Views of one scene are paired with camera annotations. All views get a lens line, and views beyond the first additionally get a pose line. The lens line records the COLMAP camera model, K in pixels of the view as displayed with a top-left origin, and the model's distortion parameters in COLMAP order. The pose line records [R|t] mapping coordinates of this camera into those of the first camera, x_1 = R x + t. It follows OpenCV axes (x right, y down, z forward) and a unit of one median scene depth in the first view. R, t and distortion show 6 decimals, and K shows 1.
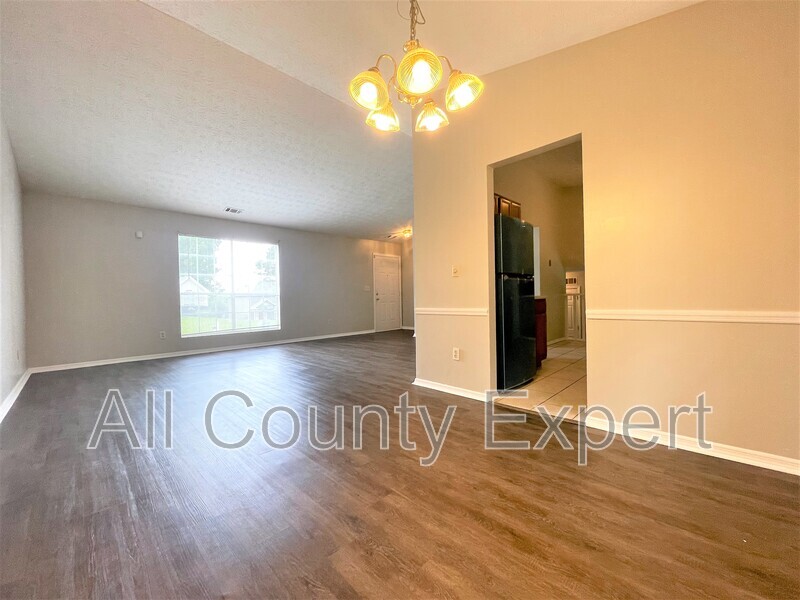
lens RADIAL K [[329.6, 0, 400.0], [0, 329.6, 300.0], [0, 0, 1]] dist [-0.000712, -0.000033]
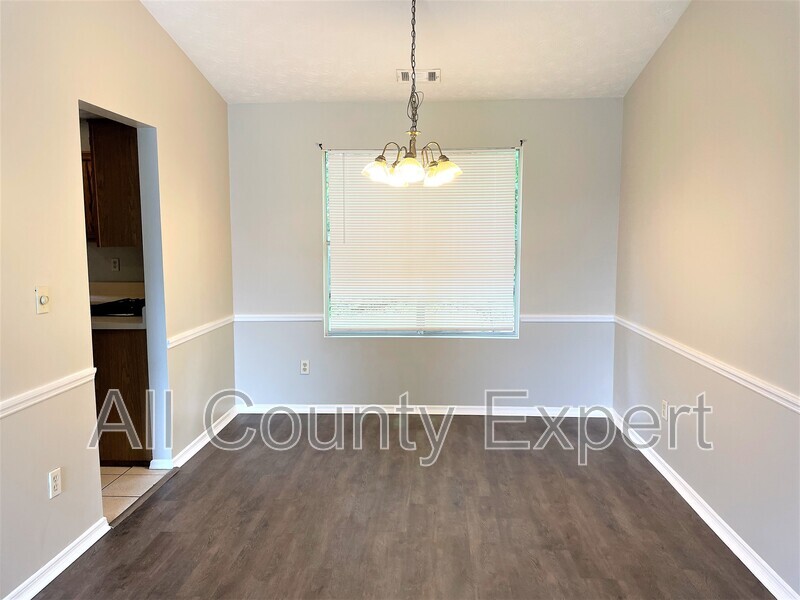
lens RADIAL K [[605.0, 0, 404.3], [0, 605.0, 292.1], [0, 0, 1]] dist [0.102131, -0.133265]
pose [[-0.669942, -0.045588, 0.741012, -0.322986], [0.018859, 0.996746, 0.078371, -0.064848], [-0.742174, 0.066479, -0.666902, 0.500032]]
